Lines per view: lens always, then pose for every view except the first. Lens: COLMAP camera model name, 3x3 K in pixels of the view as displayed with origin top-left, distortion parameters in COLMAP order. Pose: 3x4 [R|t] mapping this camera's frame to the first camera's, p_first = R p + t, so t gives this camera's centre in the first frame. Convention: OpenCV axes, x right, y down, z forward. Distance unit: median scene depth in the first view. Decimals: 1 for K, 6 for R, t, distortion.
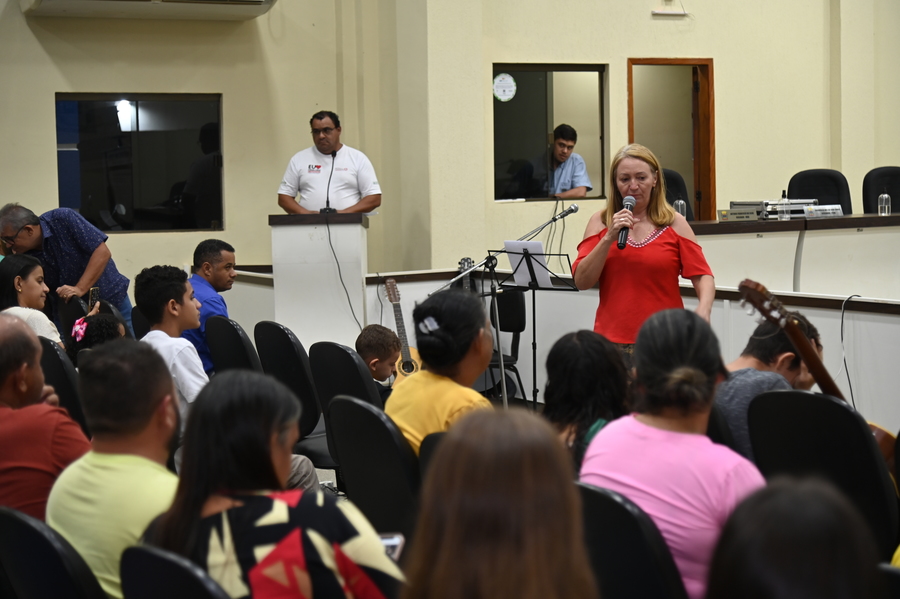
lens RADIAL K [[1879.6, 0, 450.0], [0, 1879.6, 299.5], [0, 0, 1]] dist [0.008360, 0.202315]
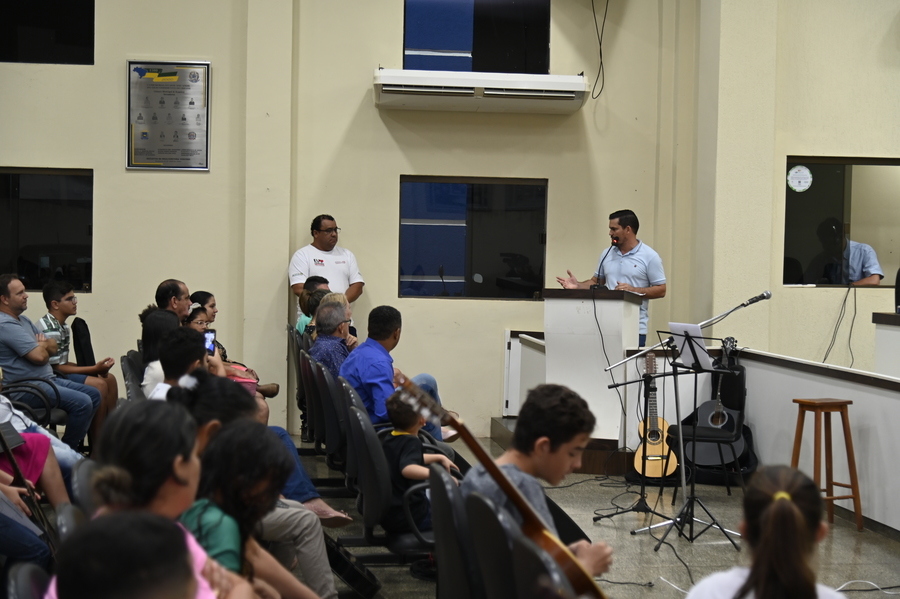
lens RADIAL K [[1620.5, 0, 450.0], [0, 1620.5, 299.5], [0, 0, 1]] dist [0.032087, -0.059302]
pose [[0.935309, 0.048580, -0.350481, 0.170570], [-0.061046, 0.997832, -0.024601, -0.010542], [0.348526, 0.044405, 0.936247, 0.078801]]
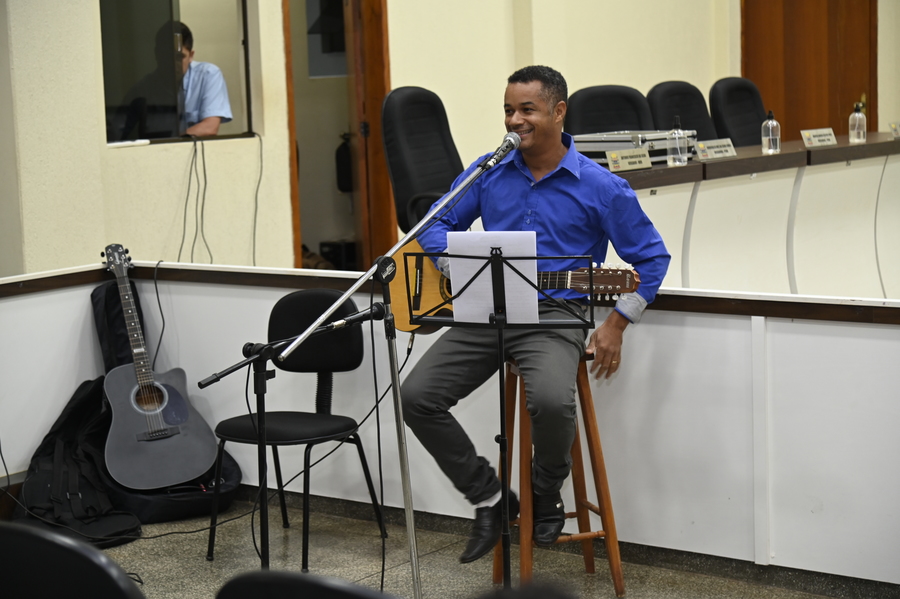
lens RADIAL K [[1730.5, 0, 450.0], [0, 1730.5, 299.5], [0, 0, 1]] dist [0.015073, 0.012796]
pose [[0.908637, -0.062260, 0.412920, -0.111708], [0.043848, 0.997582, 0.053926, -0.027832], [-0.415279, -0.030894, 0.909169, 0.443763]]
